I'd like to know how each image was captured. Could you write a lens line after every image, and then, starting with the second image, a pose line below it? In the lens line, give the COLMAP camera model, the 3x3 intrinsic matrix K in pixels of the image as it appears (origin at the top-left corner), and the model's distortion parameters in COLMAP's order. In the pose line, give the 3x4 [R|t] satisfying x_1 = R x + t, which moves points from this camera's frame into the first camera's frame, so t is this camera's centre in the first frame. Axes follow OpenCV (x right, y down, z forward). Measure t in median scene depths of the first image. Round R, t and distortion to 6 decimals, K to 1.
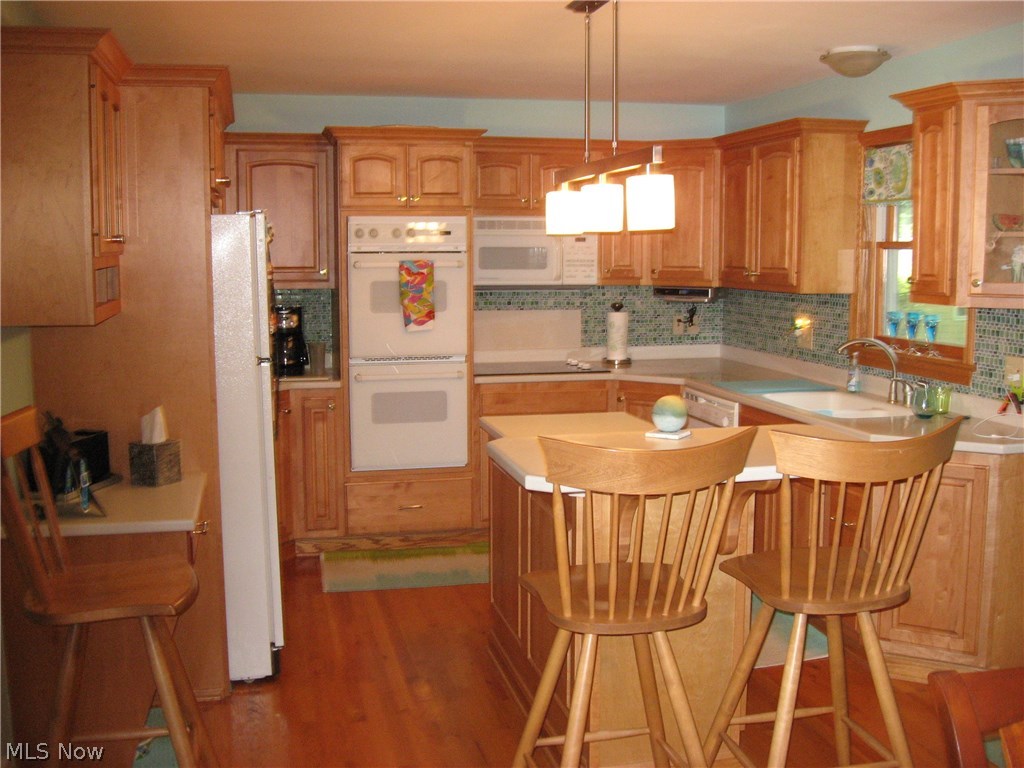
lens RADIAL K [[1071.3, 0, 512.1], [0, 1071.3, 382.9], [0, 0, 1]] dist [-0.098372, 0.000000]
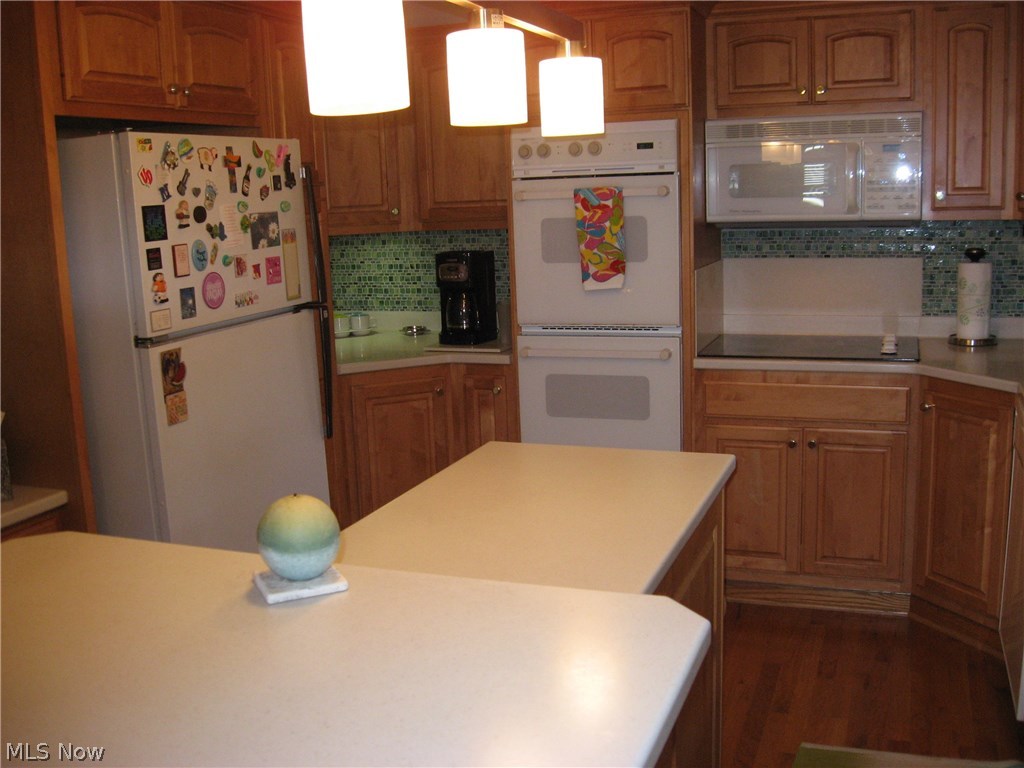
lens RADIAL K [[1071.3, 0, 512.7], [0, 1071.3, 381.6], [0, 0, 1]] dist [-0.098372, 0.000000]
pose [[0.840737, 0.066524, -0.537341, 0.238480], [-0.032625, 0.996844, 0.072365, -0.037062], [0.540460, -0.043309, 0.840255, 0.379326]]
